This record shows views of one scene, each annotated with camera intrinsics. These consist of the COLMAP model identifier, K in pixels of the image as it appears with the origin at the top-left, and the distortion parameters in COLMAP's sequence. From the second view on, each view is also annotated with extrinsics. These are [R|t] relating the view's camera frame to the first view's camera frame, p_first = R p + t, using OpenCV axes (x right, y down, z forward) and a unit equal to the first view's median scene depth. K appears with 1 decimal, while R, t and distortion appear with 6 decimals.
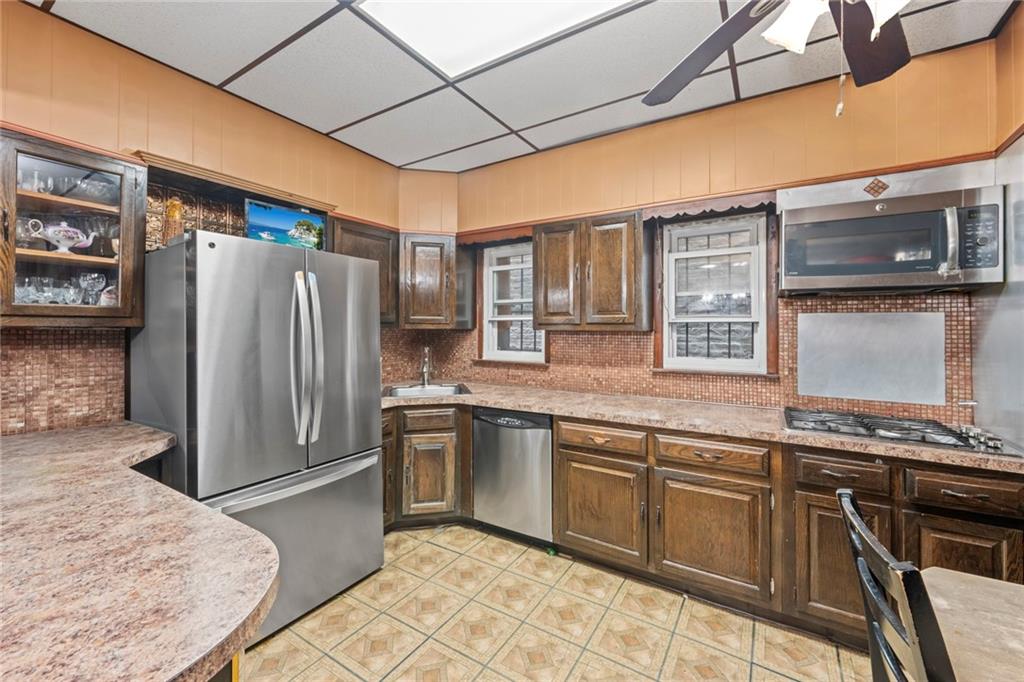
lens RADIAL K [[409.6, 0, 512.6], [0, 409.6, 327.7], [0, 0, 1]] dist [-0.002076, 0.000248]
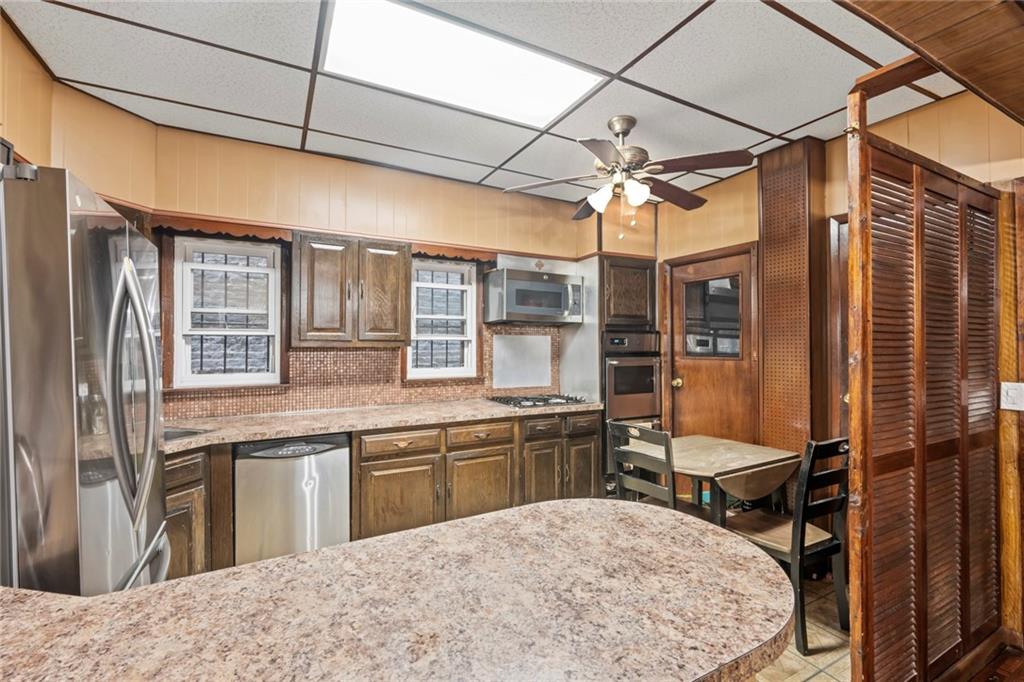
lens RADIAL K [[446.4, 0, 509.6], [0, 446.4, 343.0], [0, 0, 1]] dist [-0.001977, -0.000428]
pose [[0.494055, 0.000876, 0.869430, -0.702050], [-0.001798, 0.999998, 0.000014, -0.004955], [-0.869429, -0.001571, 0.494055, 0.133094]]
